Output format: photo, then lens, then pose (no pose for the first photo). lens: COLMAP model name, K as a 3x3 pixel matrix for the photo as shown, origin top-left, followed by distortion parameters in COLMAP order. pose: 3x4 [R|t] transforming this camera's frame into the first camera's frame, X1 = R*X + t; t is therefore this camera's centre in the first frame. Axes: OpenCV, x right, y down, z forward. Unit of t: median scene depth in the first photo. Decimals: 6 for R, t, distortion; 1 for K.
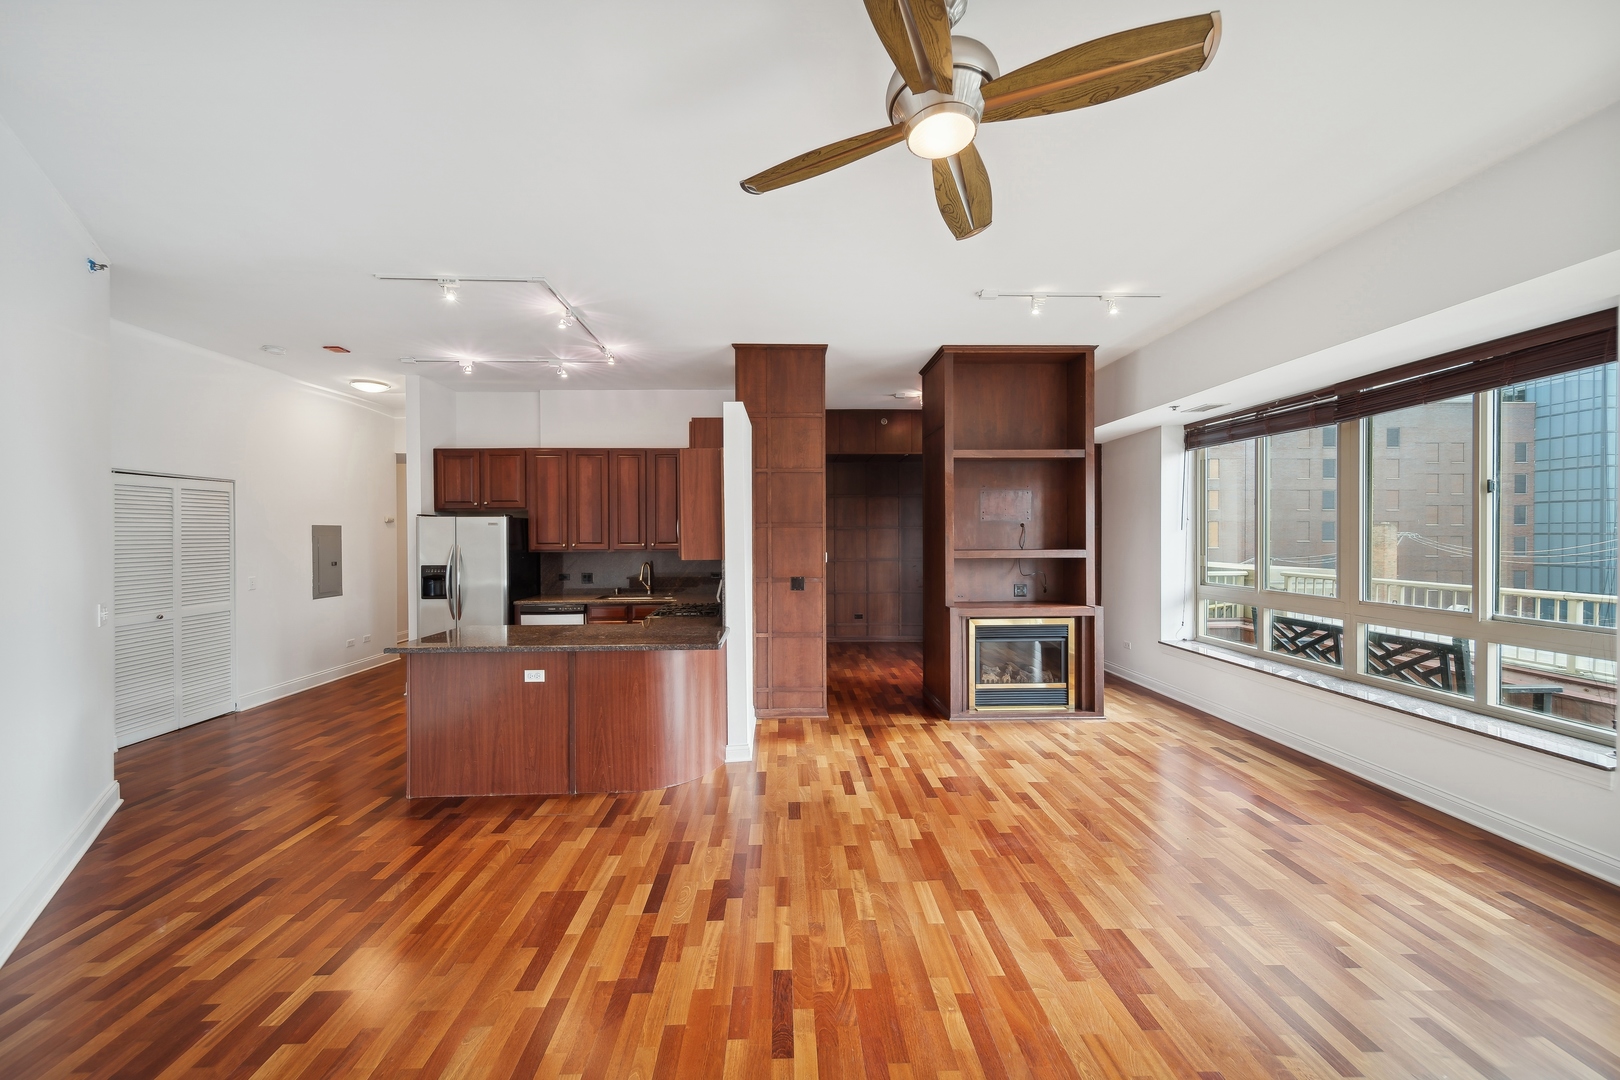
lens RADIAL K [[569.9, 0, 802.1], [0, 569.9, 537.7], [0, 0, 1]] dist [0.011171, -0.001306]
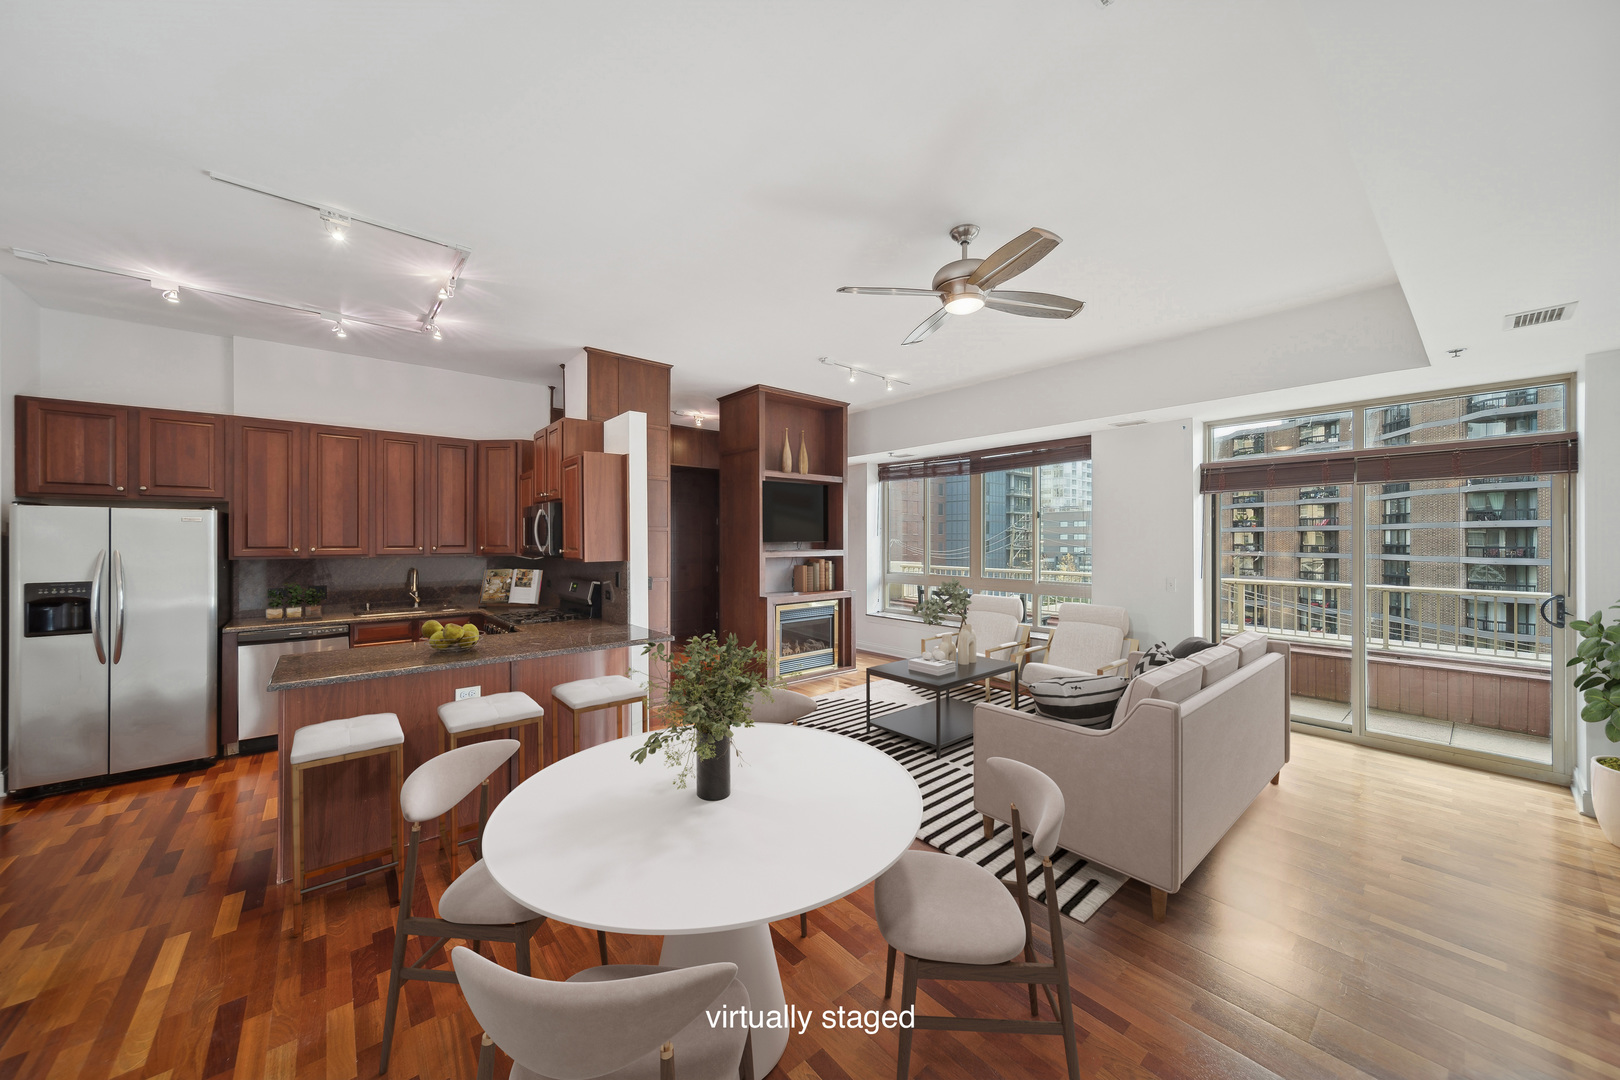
lens RADIAL K [[566.2, 0, 801.2], [0, 566.2, 537.6], [0, 0, 1]] dist [0.009714, -0.000122]
pose [[0.787503, 0.006402, 0.616277, -0.439824], [-0.000418, 0.999951, -0.009853, 0.005137], [-0.616310, 0.007502, 0.787468, -0.014134]]
